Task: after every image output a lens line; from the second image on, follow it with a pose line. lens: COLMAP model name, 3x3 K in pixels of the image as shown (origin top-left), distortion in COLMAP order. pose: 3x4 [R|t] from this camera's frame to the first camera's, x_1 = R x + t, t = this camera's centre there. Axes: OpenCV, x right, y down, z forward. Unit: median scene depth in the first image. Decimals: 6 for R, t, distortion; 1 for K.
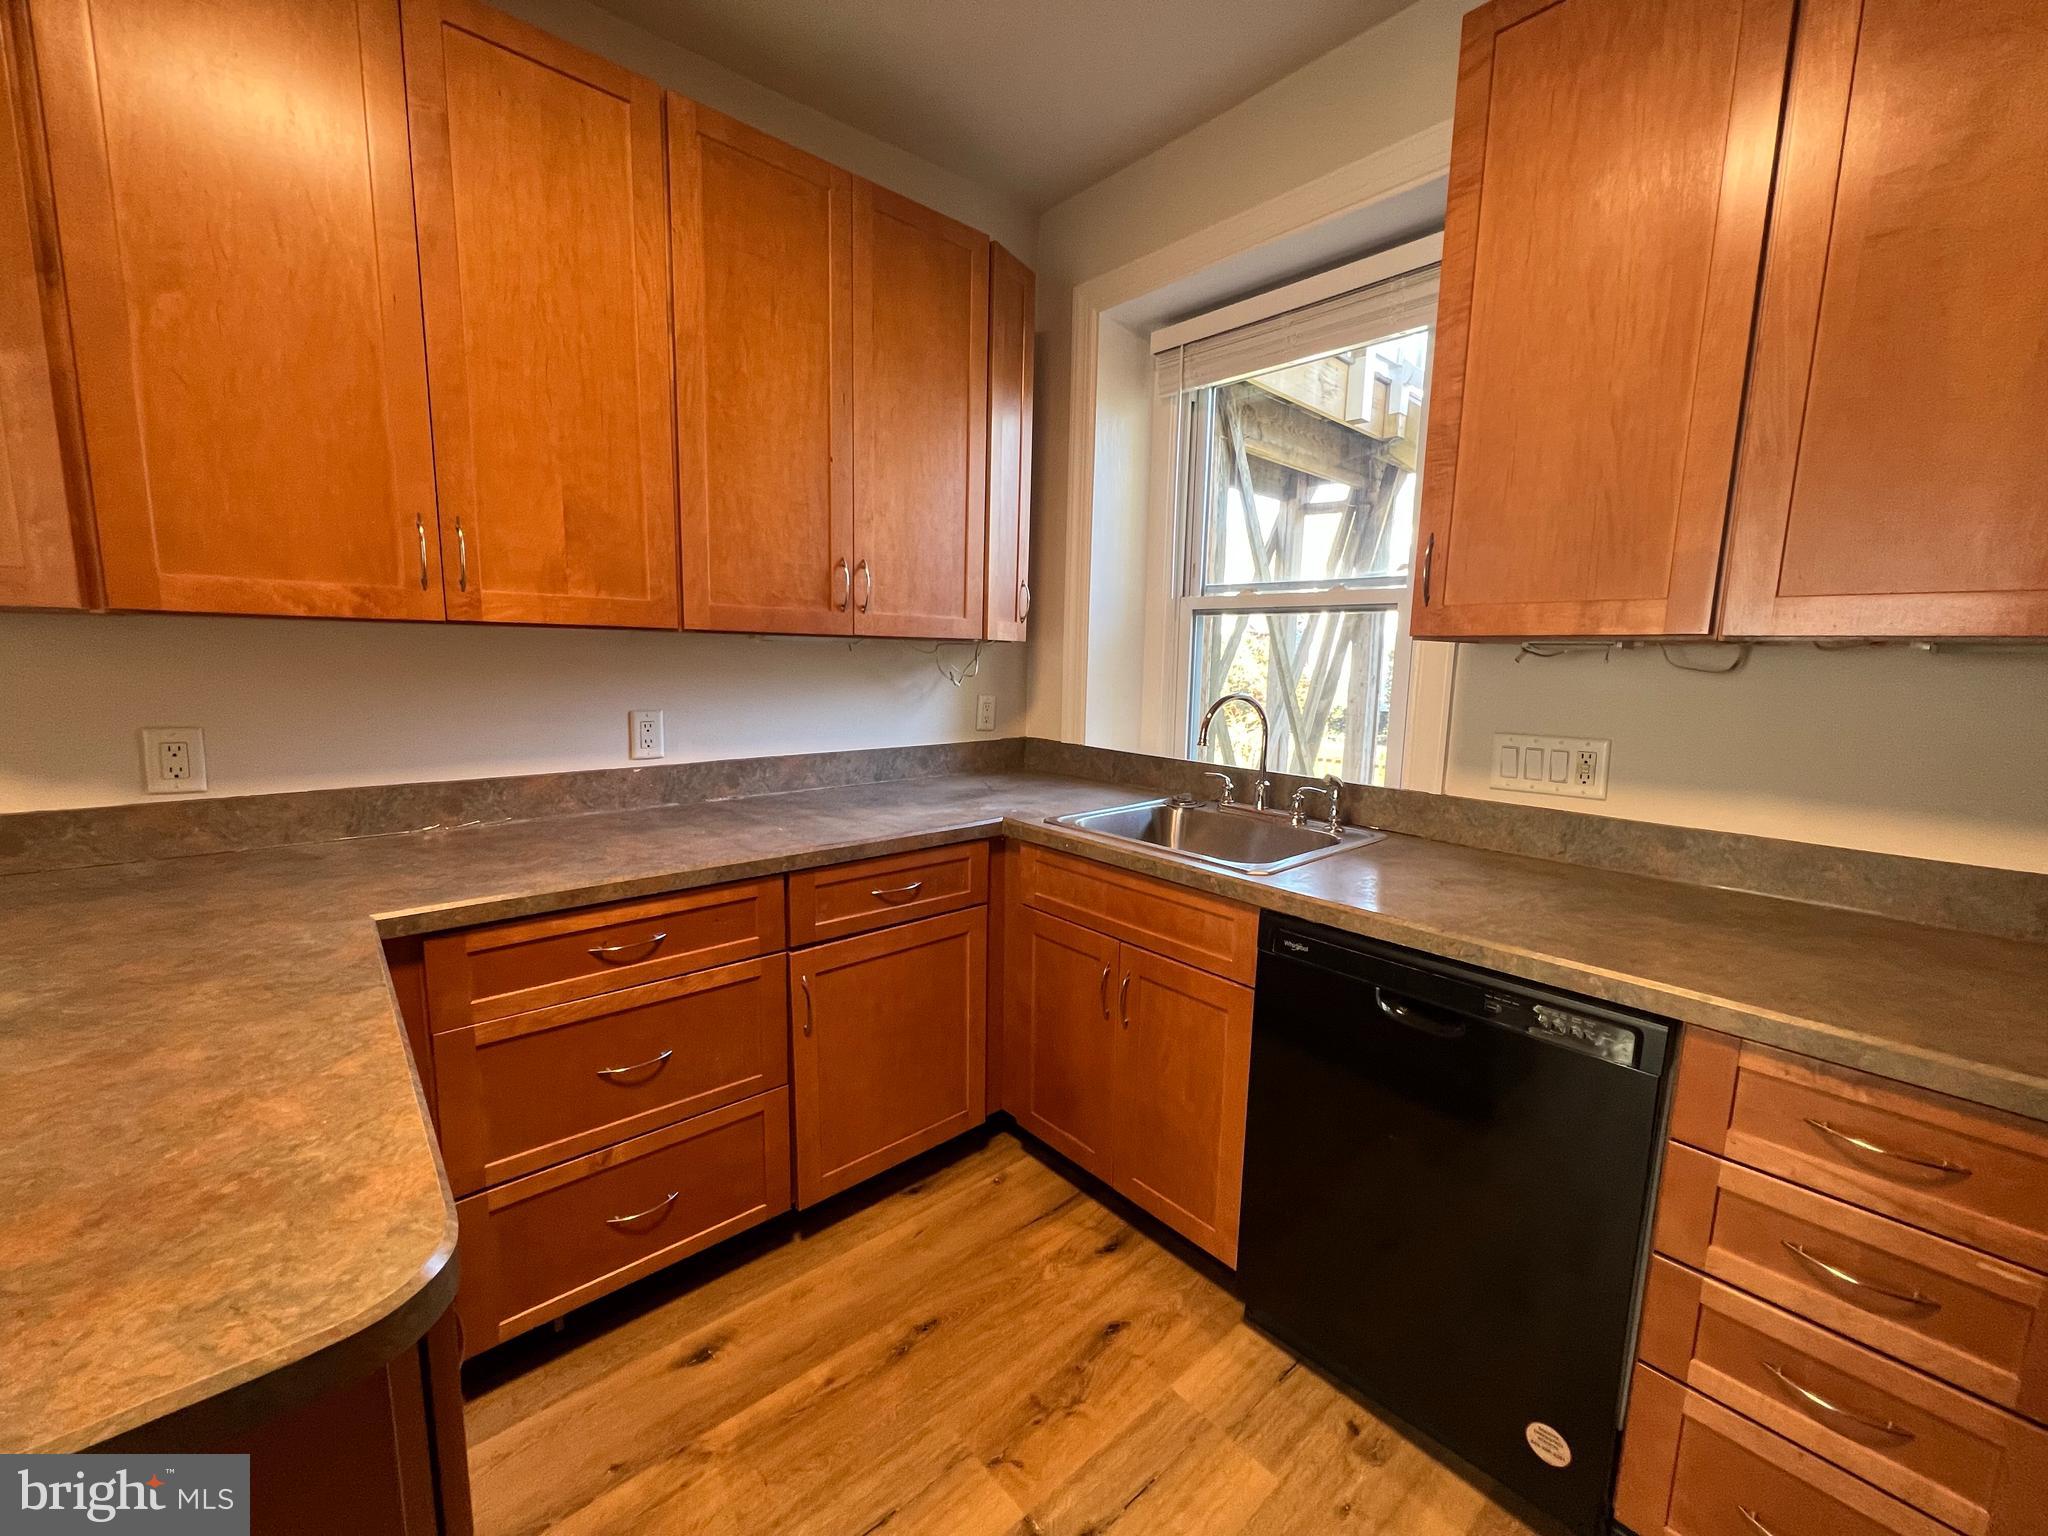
lens RADIAL K [[818.5, 0, 1023.2], [0, 818.5, 773.0], [0, 0, 1]] dist [-0.000799, -0.000275]
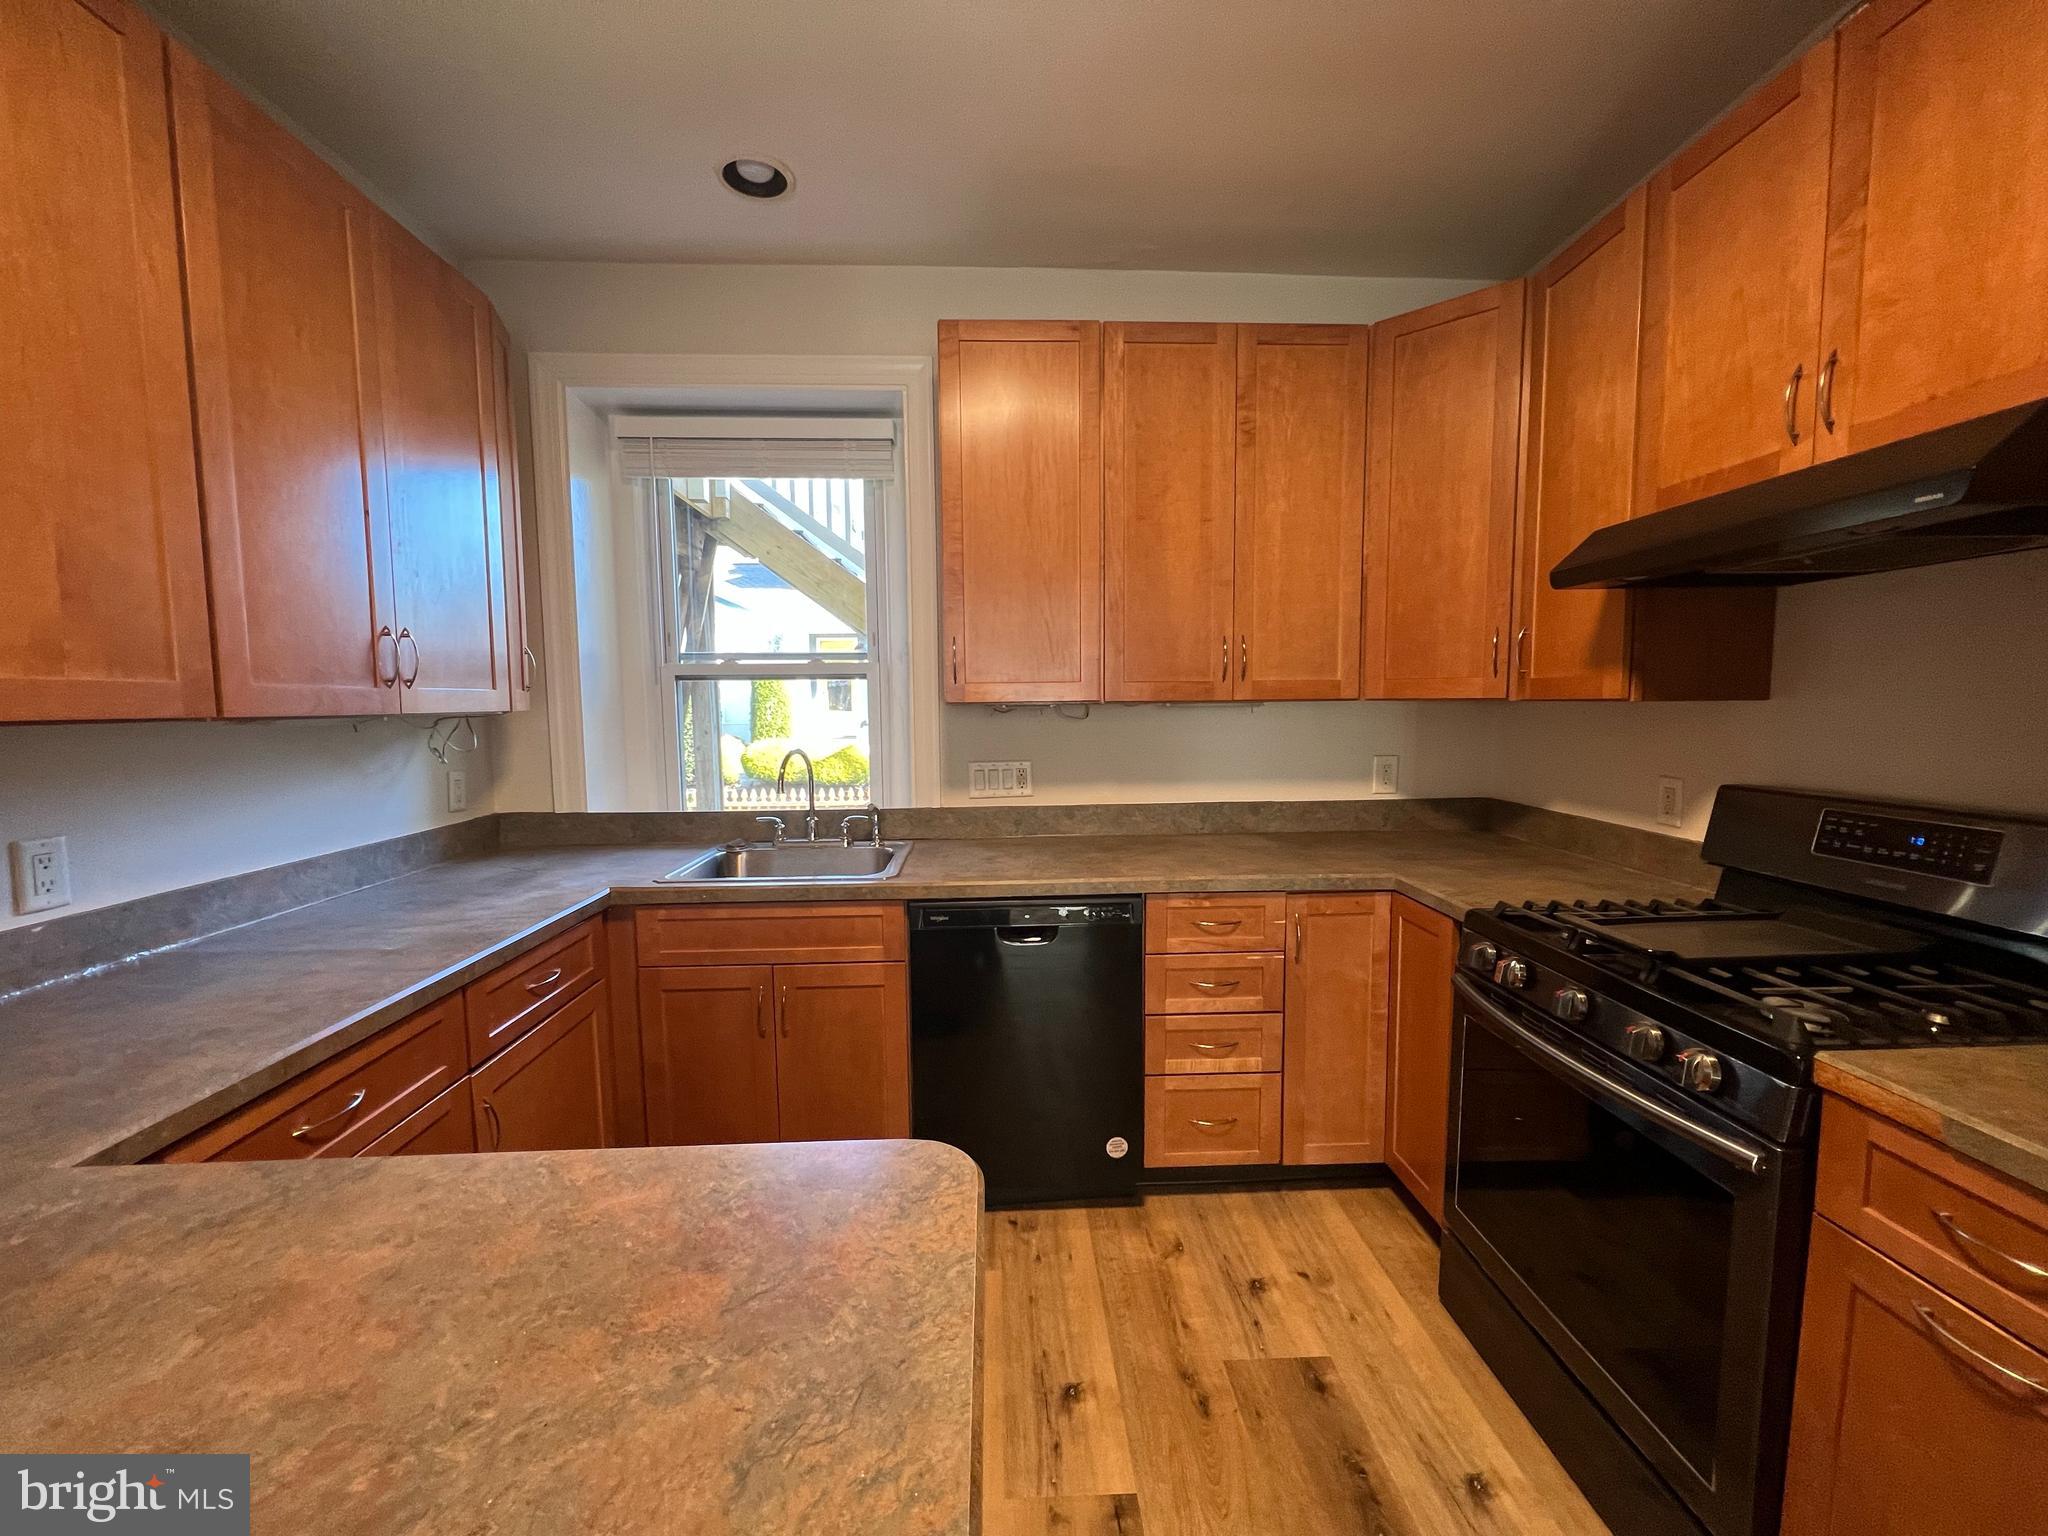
lens RADIAL K [[820.3, 0, 1026.0], [0, 820.3, 771.2], [0, 0, 1]] dist [-0.001683, 0.000032]
pose [[0.627698, -0.093043, 0.772877, -0.560213], [0.135013, 0.990797, 0.009625, -0.033525], [-0.766660, 0.098307, 0.634483, -0.054713]]
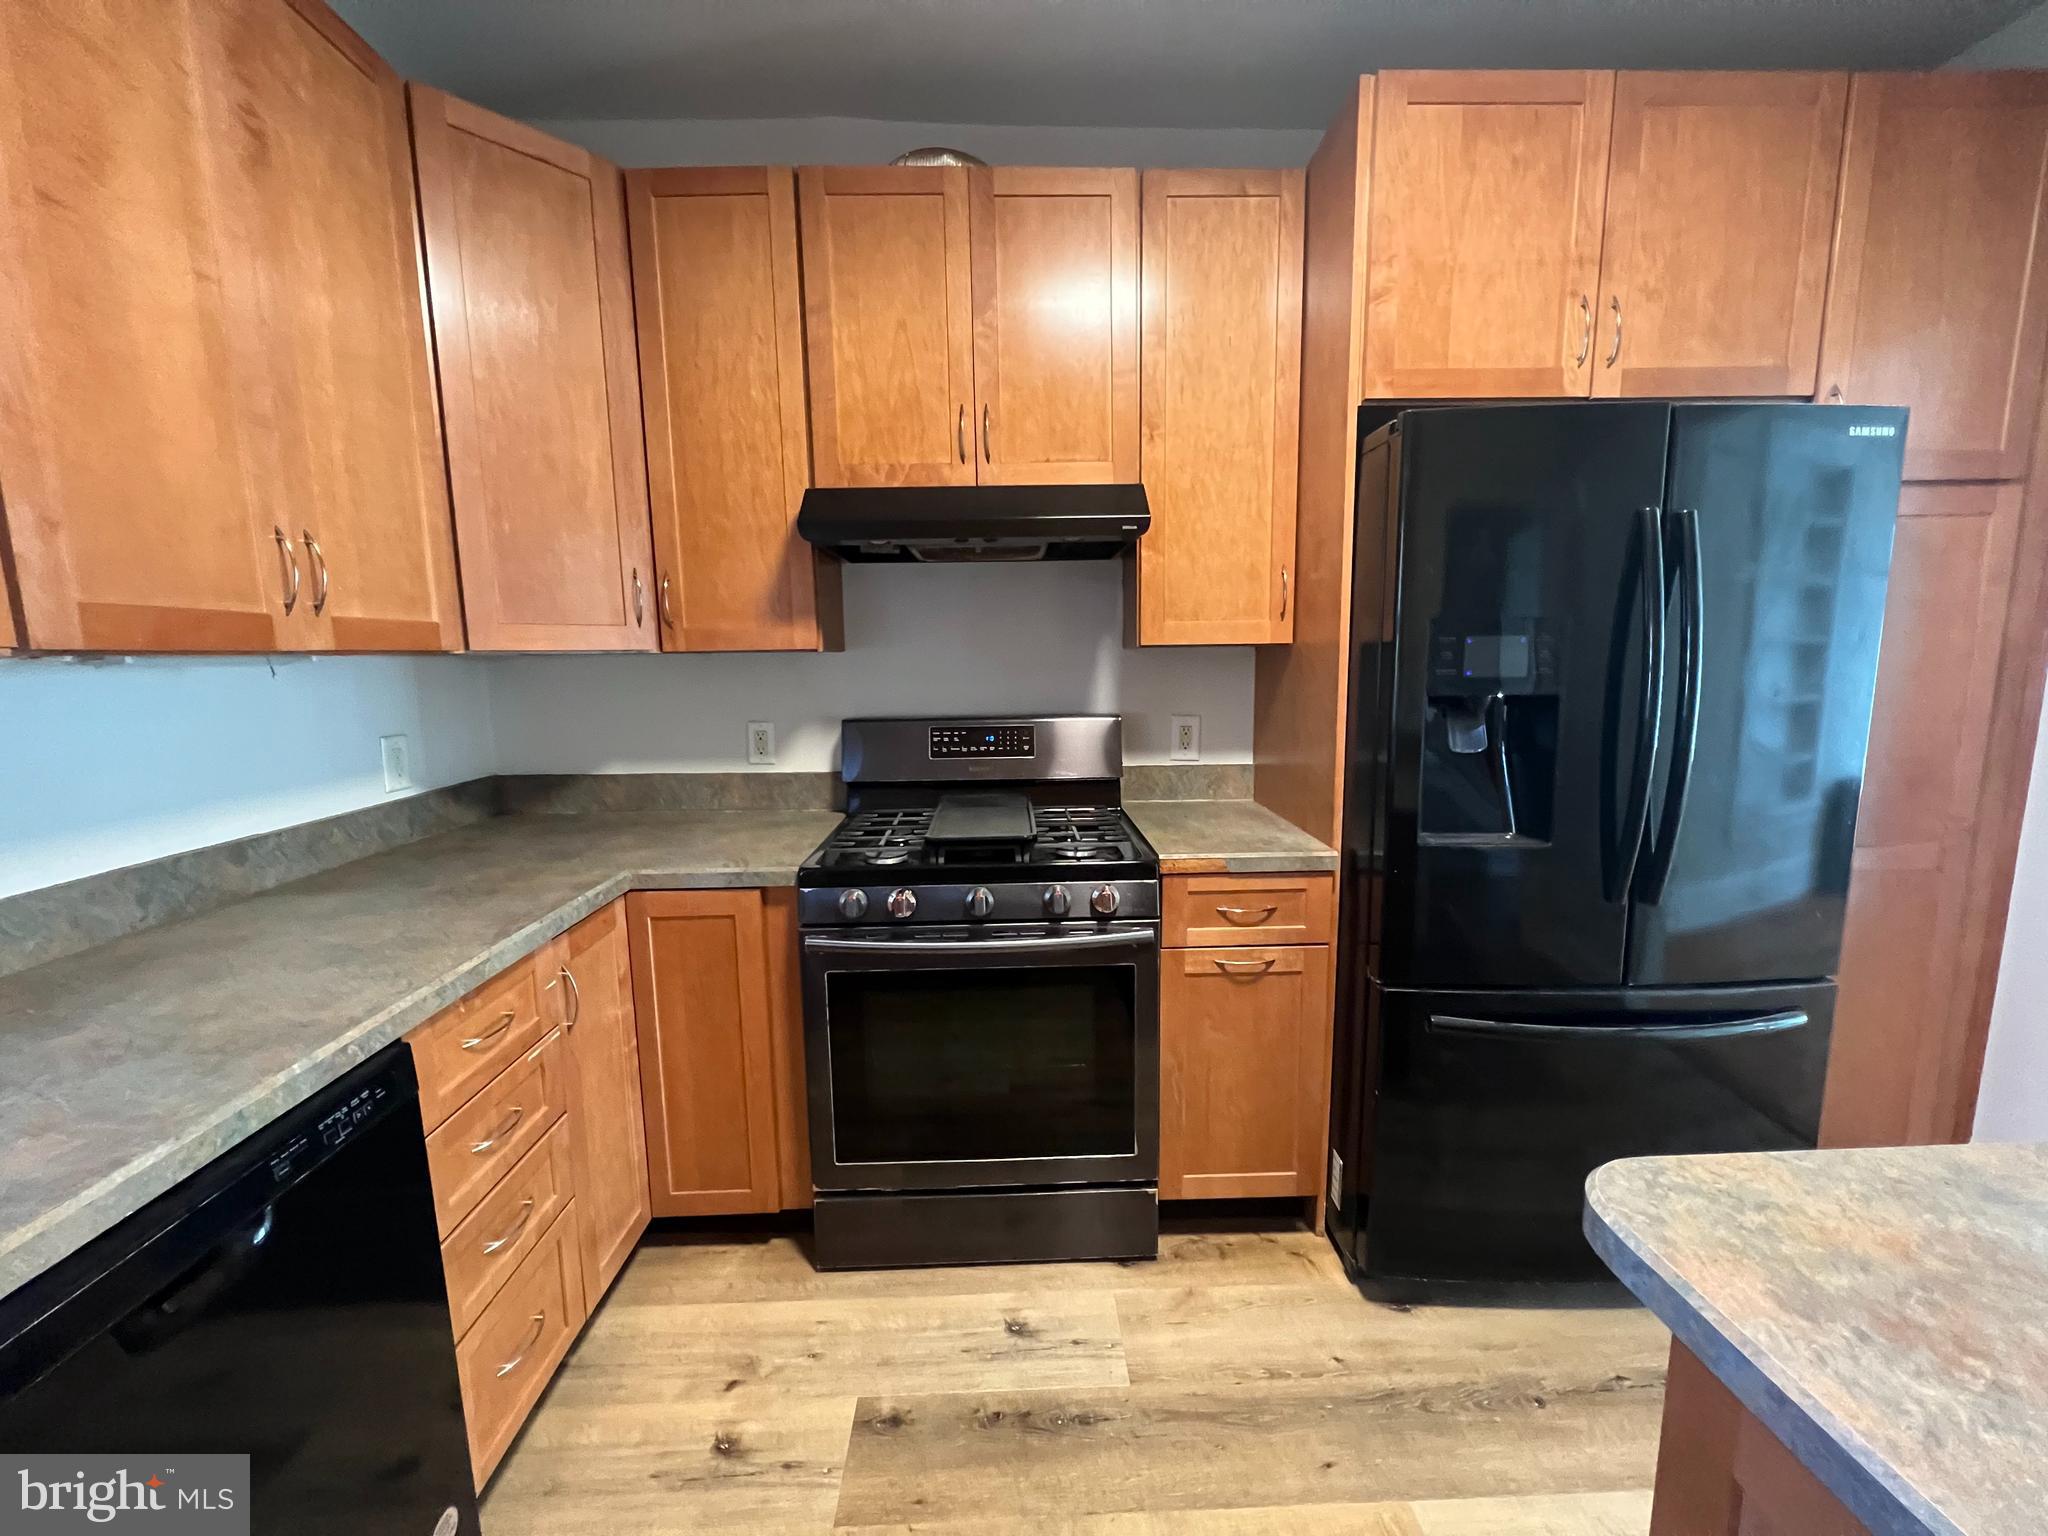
lens RADIAL K [[822.5, 0, 1024.1], [0, 822.5, 772.1], [0, 0, 1]] dist [-0.002534, 0.000102]
pose [[-0.776254, -0.102033, 0.622109, -0.240647], [0.088341, 0.959474, 0.267594, -0.129130], [-0.624200, 0.262678, -0.735782, 0.721459]]
